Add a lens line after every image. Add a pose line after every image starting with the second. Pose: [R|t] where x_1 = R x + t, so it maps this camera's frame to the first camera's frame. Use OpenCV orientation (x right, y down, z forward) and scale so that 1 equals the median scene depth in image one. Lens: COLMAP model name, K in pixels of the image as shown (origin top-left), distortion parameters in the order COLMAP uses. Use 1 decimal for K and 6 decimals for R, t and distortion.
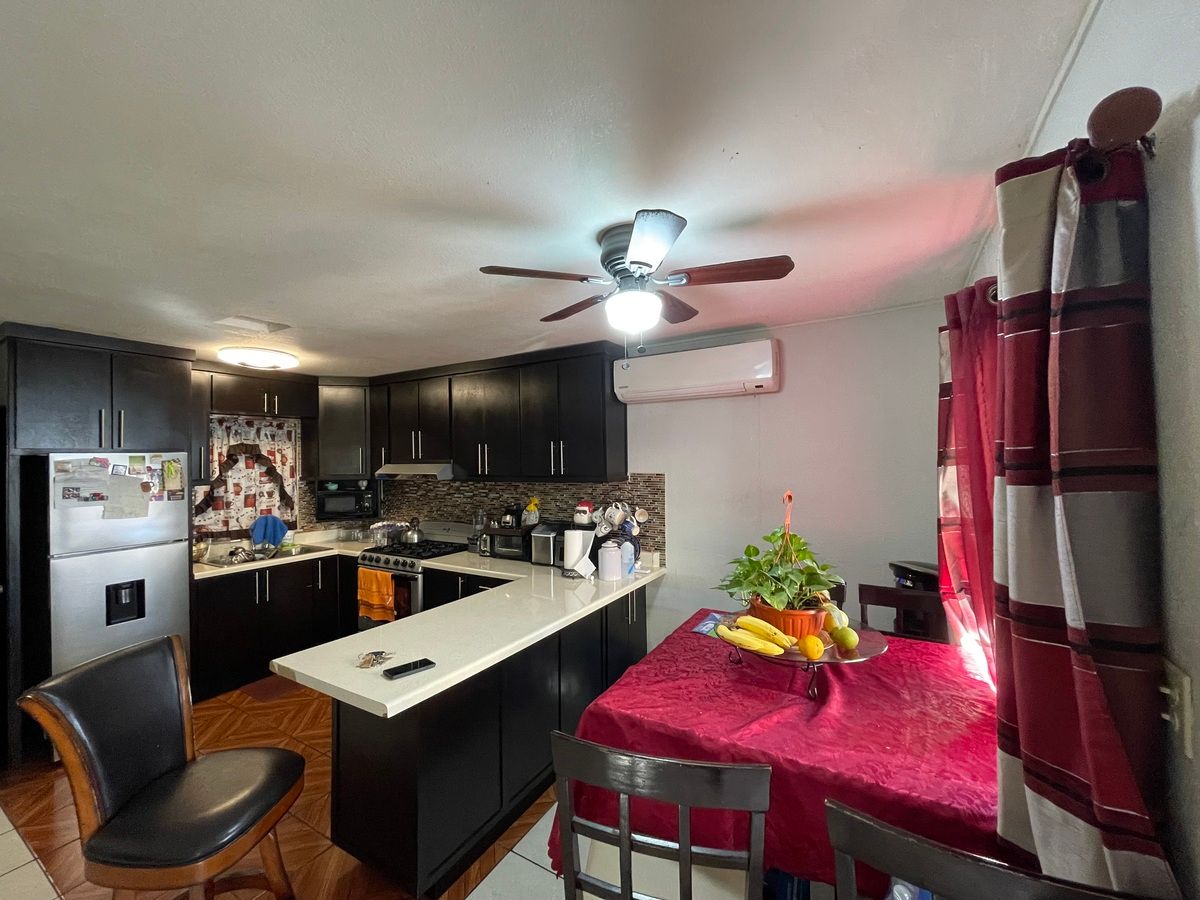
lens RADIAL K [[484.0, 0, 594.6], [0, 484.0, 454.6], [0, 0, 1]] dist [-0.001592, -0.000187]
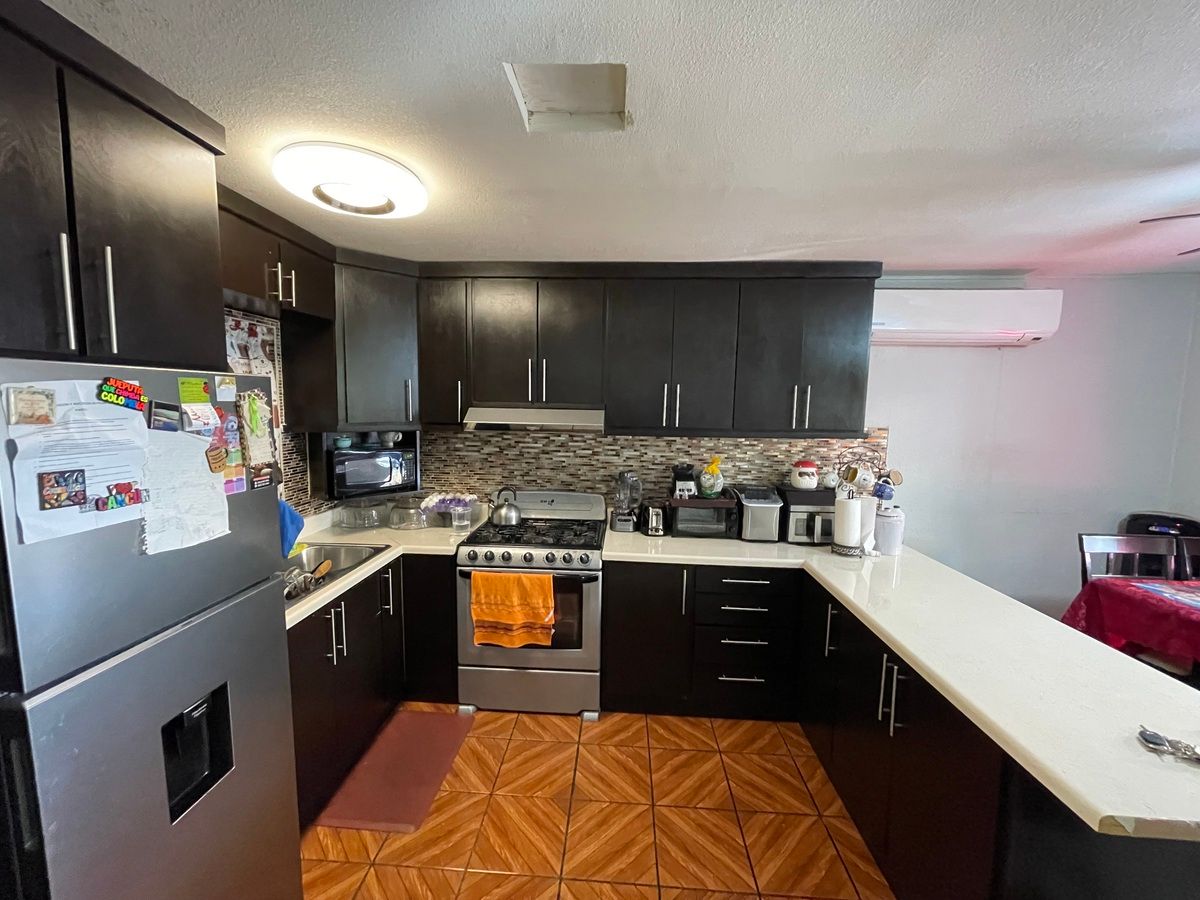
lens RADIAL K [[484.0, 0, 598.0], [0, 484.0, 452.4], [0, 0, 1]] dist [-0.001592, -0.000187]
pose [[0.888184, -0.017485, 0.459156, -0.644095], [-0.034156, 0.993999, 0.103923, 0.007446], [-0.458218, -0.107985, 0.882256, 0.394632]]
